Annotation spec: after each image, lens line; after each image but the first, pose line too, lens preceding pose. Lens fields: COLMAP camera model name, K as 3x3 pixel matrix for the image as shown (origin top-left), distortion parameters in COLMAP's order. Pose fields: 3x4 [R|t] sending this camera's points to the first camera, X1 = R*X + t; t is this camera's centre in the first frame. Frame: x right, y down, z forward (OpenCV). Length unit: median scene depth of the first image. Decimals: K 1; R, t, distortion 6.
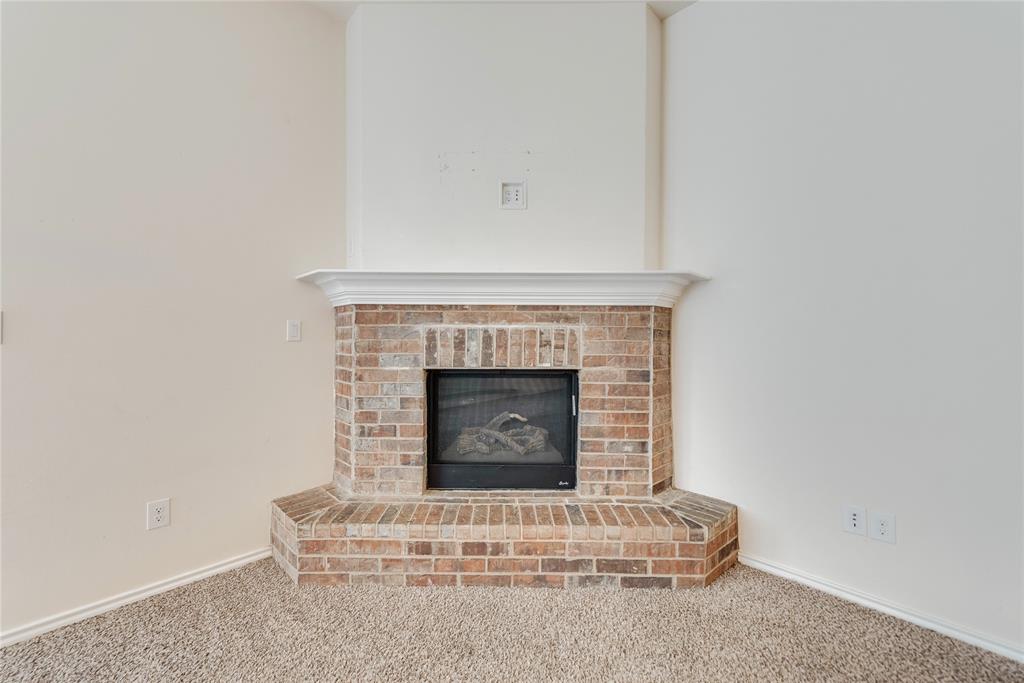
lens RADIAL K [[401.6, 0, 501.5], [0, 401.6, 339.9], [0, 0, 1]] dist [0.008974, -0.000406]
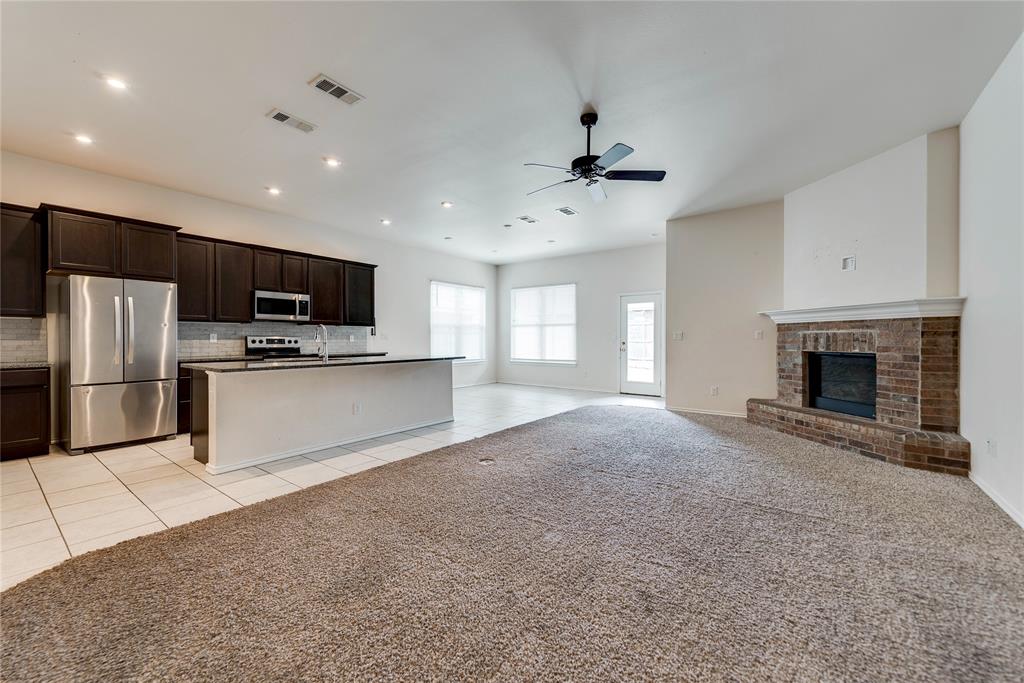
lens RADIAL K [[401.6, 0, 501.5], [0, 401.6, 339.9], [0, 0, 1]] dist [0.008974, -0.000406]
pose [[0.132003, -0.000980, -0.991249, 1.834709], [0.001694, 0.999998, -0.000763, 0.008446], [0.991248, -0.001578, 0.132005, -0.975217]]
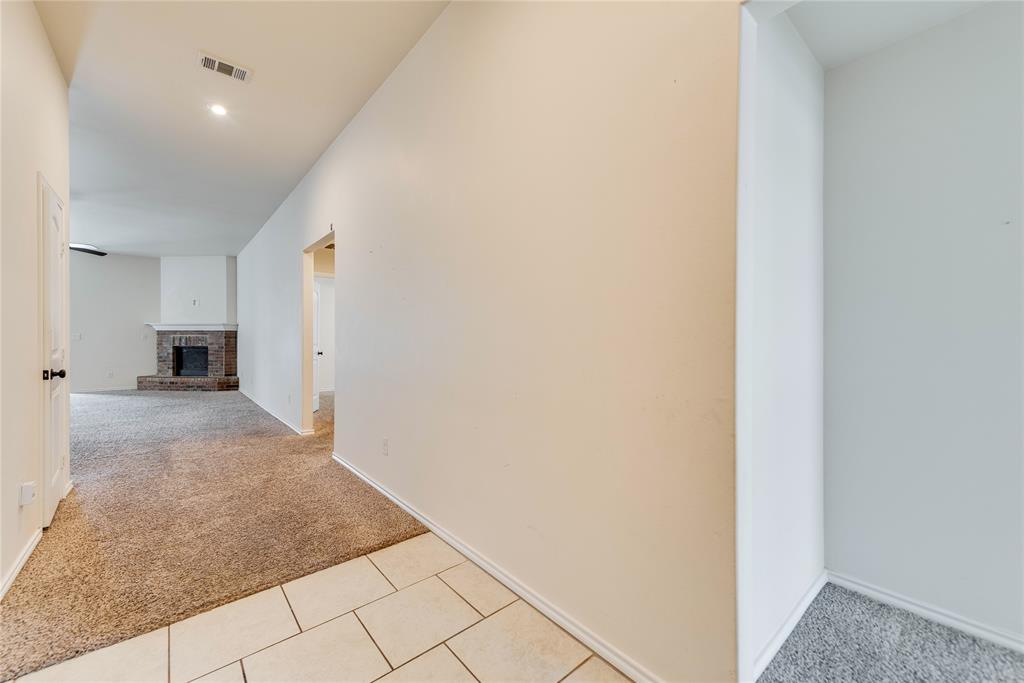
lens RADIAL K [[401.6, 0, 501.5], [0, 401.6, 339.9], [0, 0, 1]] dist [0.008974, -0.000406]
pose [[0.996857, -0.002033, -0.079195, 3.558994], [0.002257, 0.999994, 0.002740, 0.006138], [0.079189, -0.002911, 0.996855, -2.922750]]
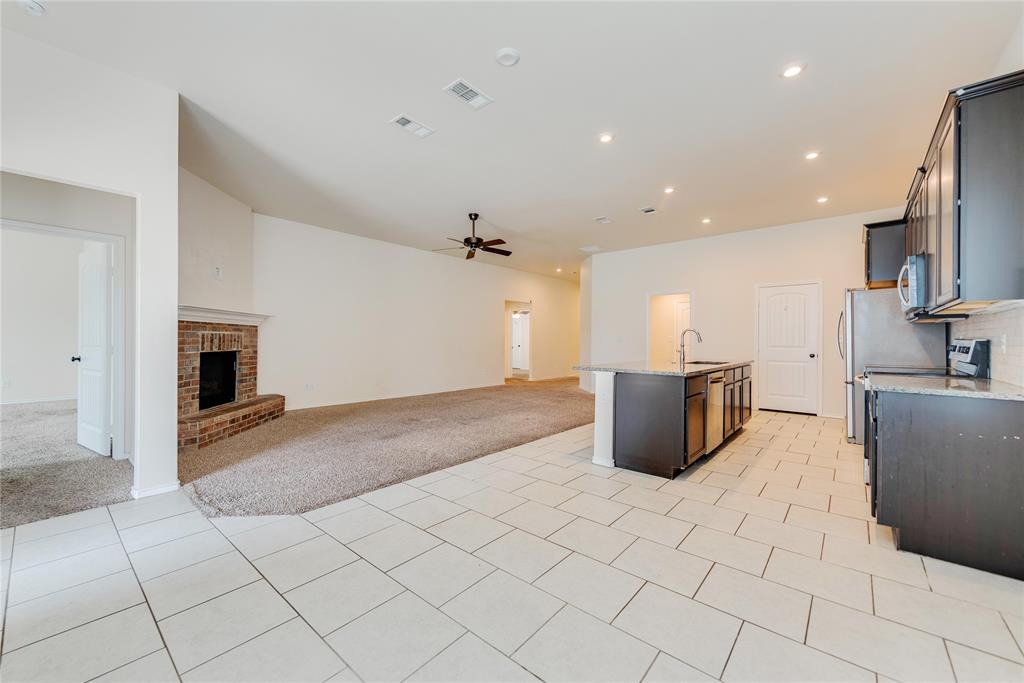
lens RADIAL K [[401.6, 0, 501.5], [0, 401.6, 339.9], [0, 0, 1]] dist [0.008974, -0.000406]
pose [[-0.080036, -0.004157, 0.996783, -2.431310], [-0.007244, 0.999967, 0.003588, -0.012217], [-0.996766, -0.006933, -0.080063, -0.405426]]
